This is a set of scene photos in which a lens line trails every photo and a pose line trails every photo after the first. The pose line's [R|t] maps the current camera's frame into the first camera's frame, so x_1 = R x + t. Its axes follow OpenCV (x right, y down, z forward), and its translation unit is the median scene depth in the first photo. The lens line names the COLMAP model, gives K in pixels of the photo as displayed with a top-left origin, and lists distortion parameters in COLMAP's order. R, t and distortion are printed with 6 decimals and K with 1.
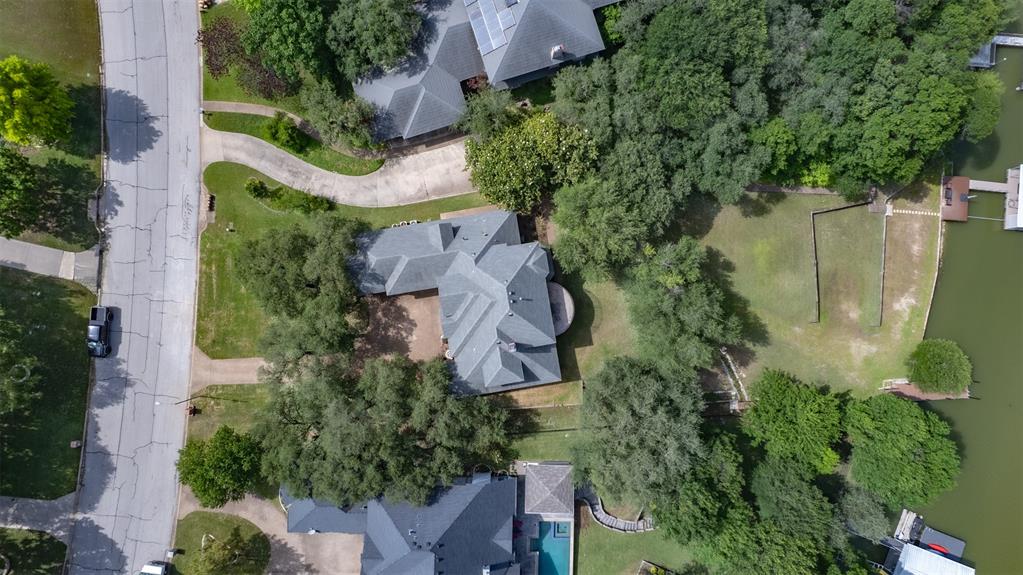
lens RADIAL K [[642.4, 0, 514.1], [0, 642.4, 300.1], [0, 0, 1]] dist [-0.077835, 0.070589]
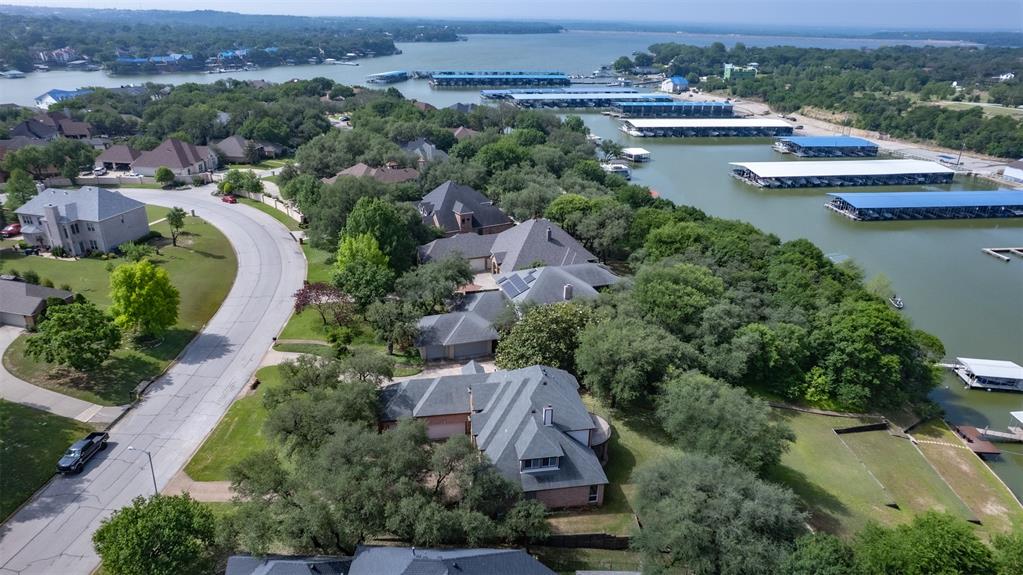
lens RADIAL K [[642.4, 0, 514.1], [0, 642.4, 300.1], [0, 0, 1]] dist [-0.077835, 0.070589]
pose [[0.999897, -0.012256, 0.007426, -0.052761], [0.011941, 0.426157, -0.904571, 0.776228], [0.007921, 0.904566, 0.426259, 0.432055]]
